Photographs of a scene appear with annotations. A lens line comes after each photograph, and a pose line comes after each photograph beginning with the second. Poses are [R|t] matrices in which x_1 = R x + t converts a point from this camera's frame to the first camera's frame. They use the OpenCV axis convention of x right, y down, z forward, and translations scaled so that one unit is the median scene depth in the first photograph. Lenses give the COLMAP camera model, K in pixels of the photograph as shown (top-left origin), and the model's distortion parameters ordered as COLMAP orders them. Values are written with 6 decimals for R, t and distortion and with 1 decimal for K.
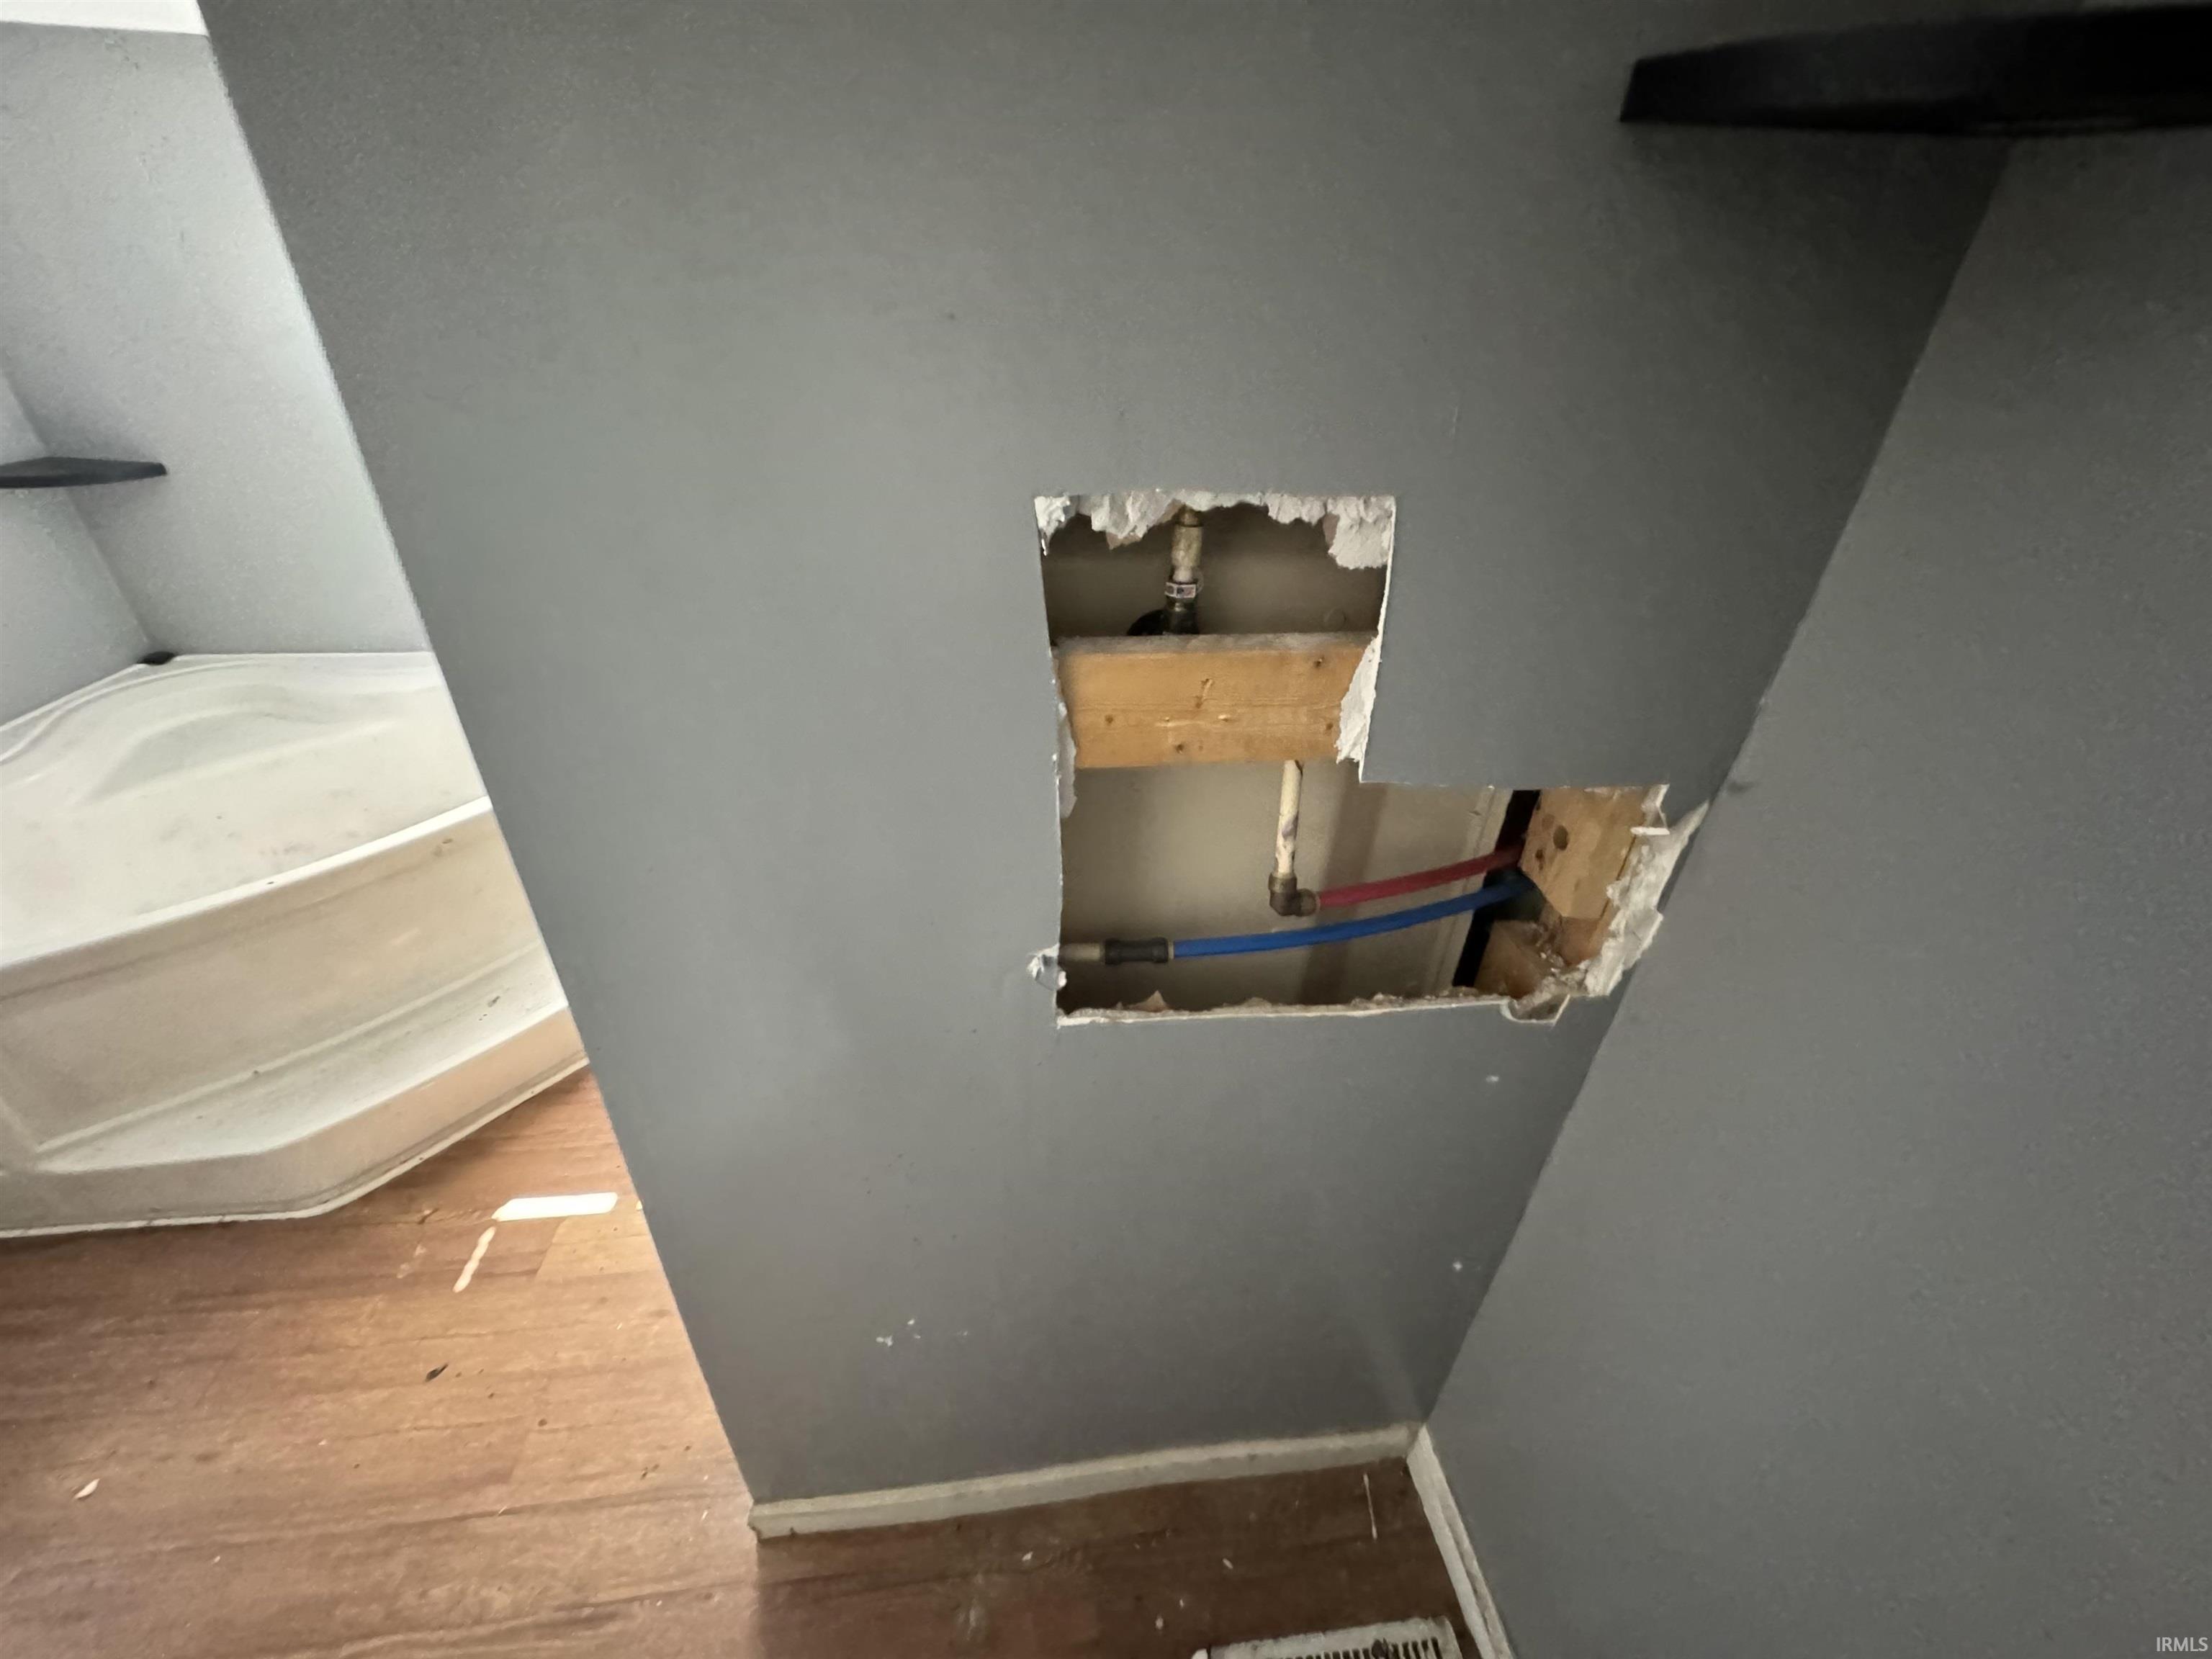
lens RADIAL K [[881.1, 0, 1112.0], [0, 881.1, 826.9], [0, 0, 1]] dist [0.000101, -0.000153]
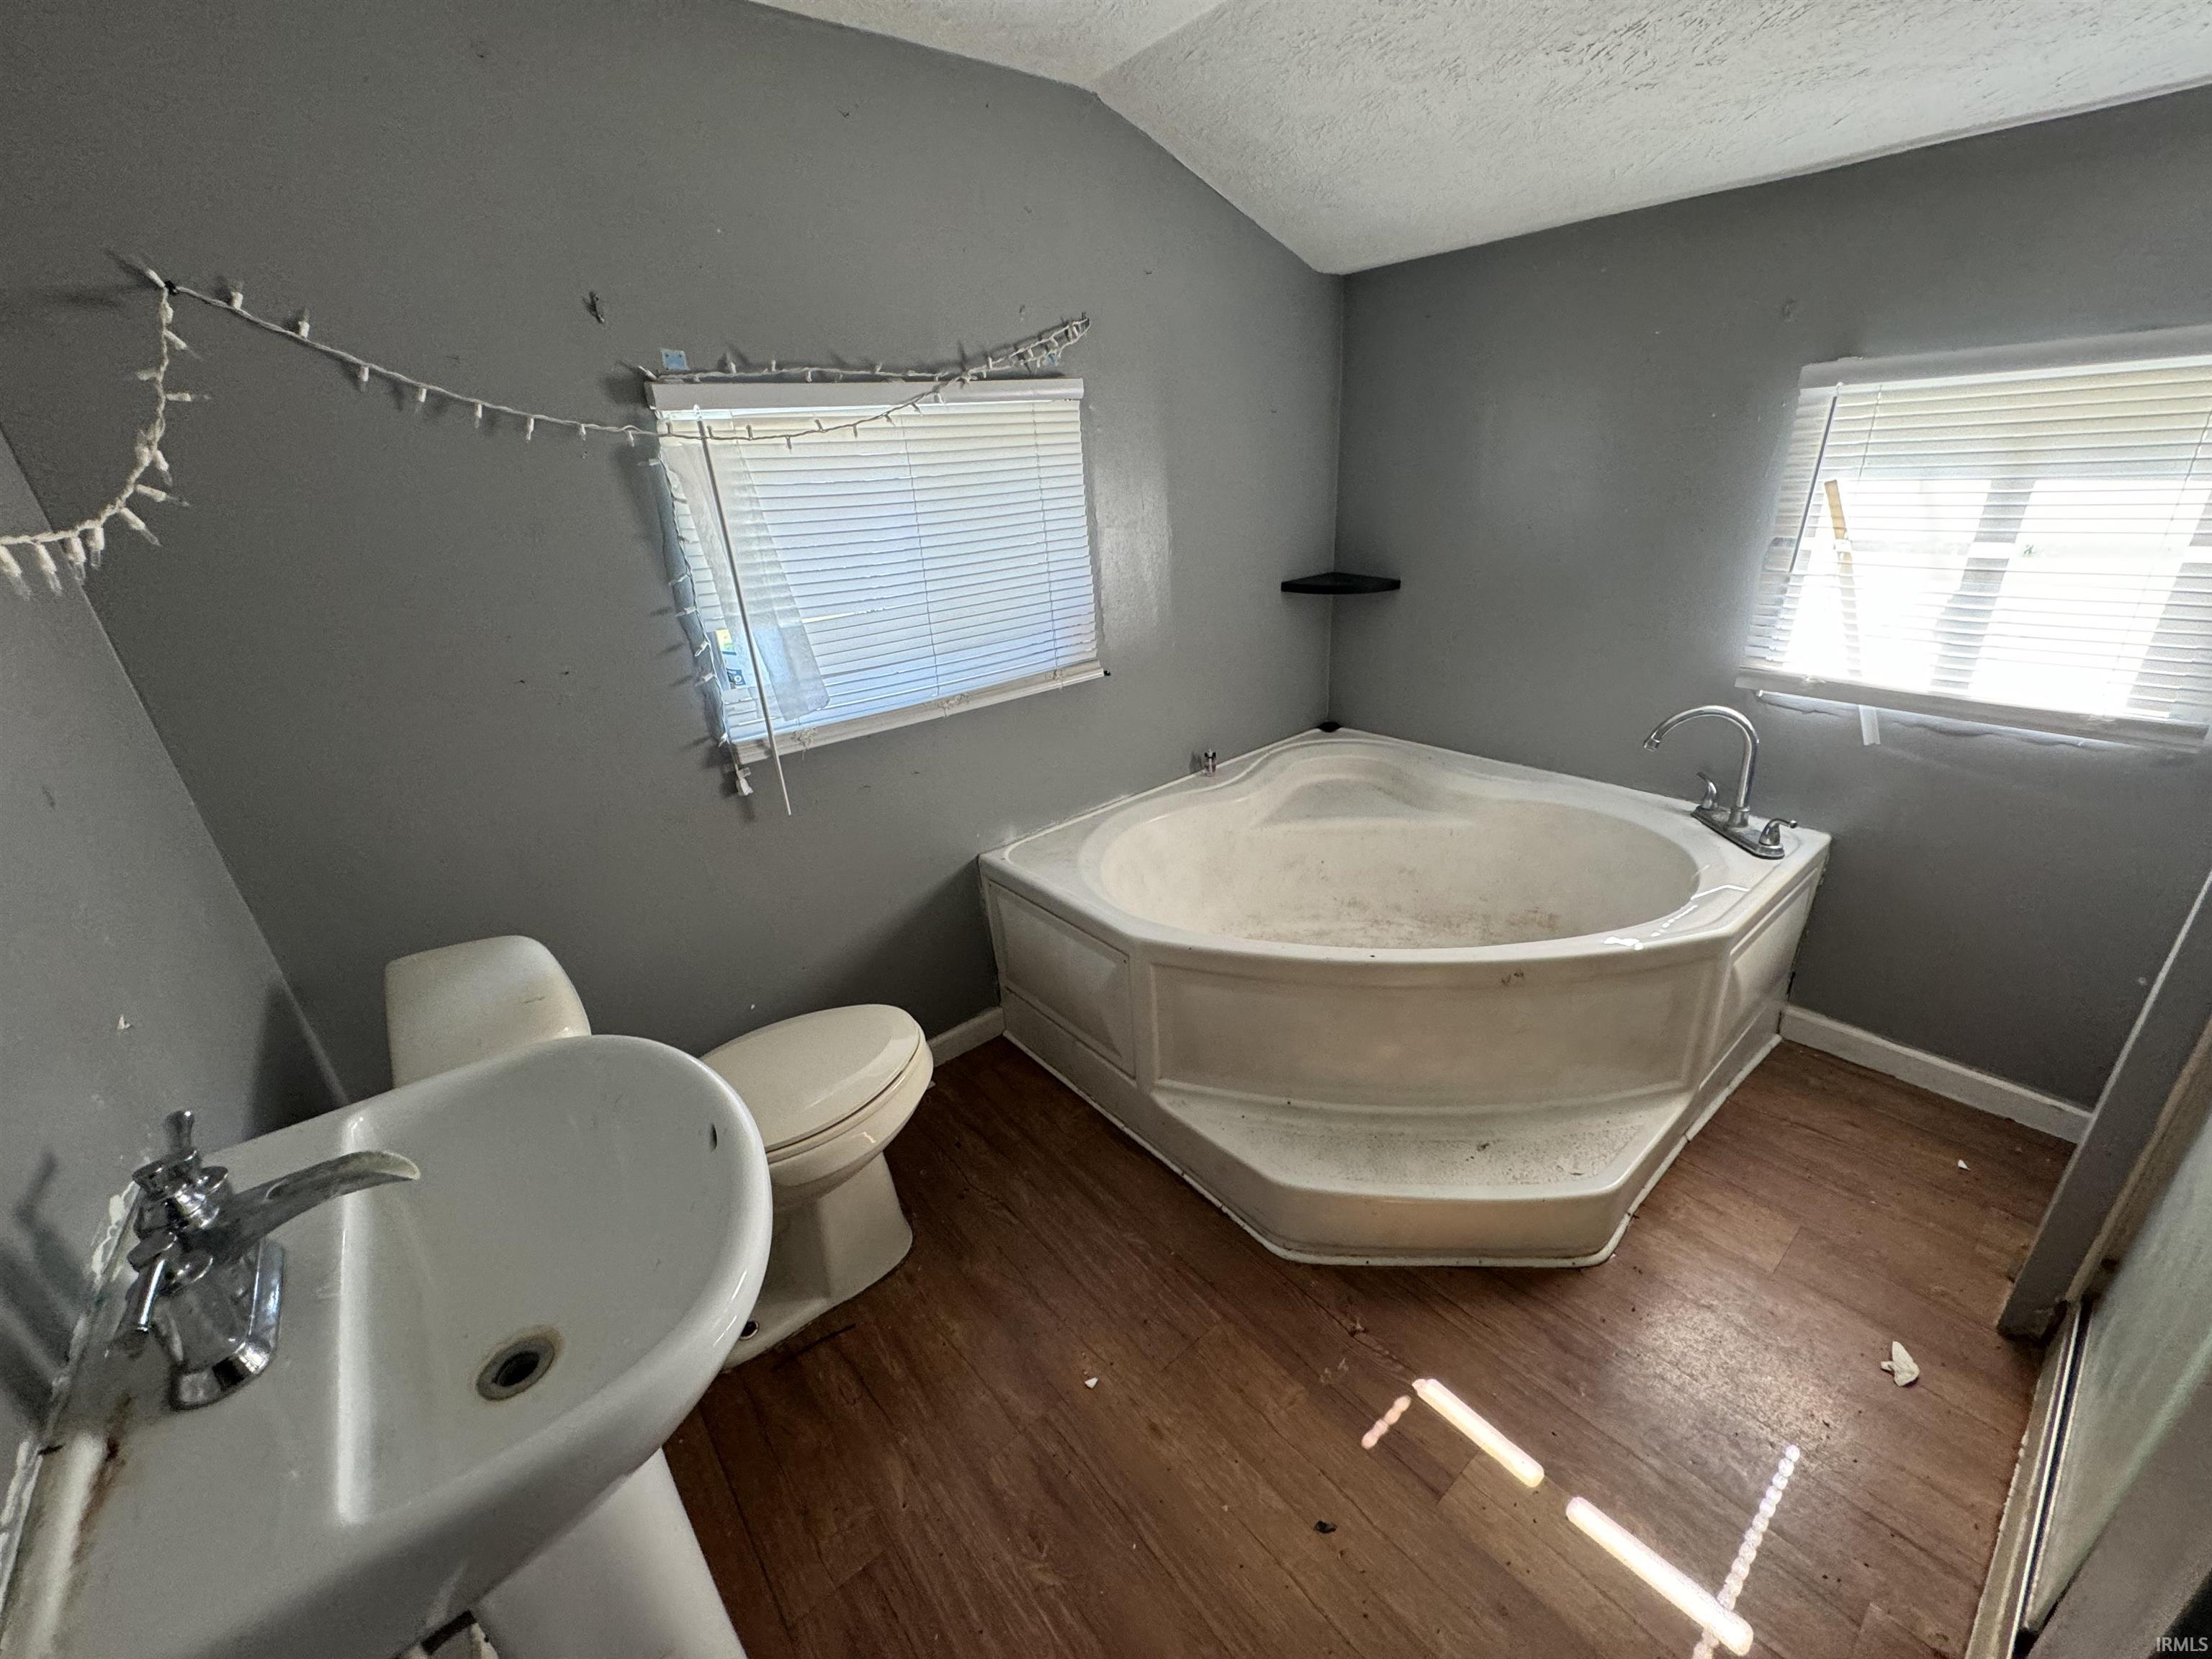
lens RADIAL K [[881.1, 0, 1104.7], [0, 881.1, 833.5], [0, 0, 1]] dist [0.000101, -0.000153]
pose [[0.533364, 0.268395, -0.802176, -0.249890], [-0.370800, 0.926542, 0.063463, -0.014895], [0.760283, 0.263598, 0.593705, 0.066778]]
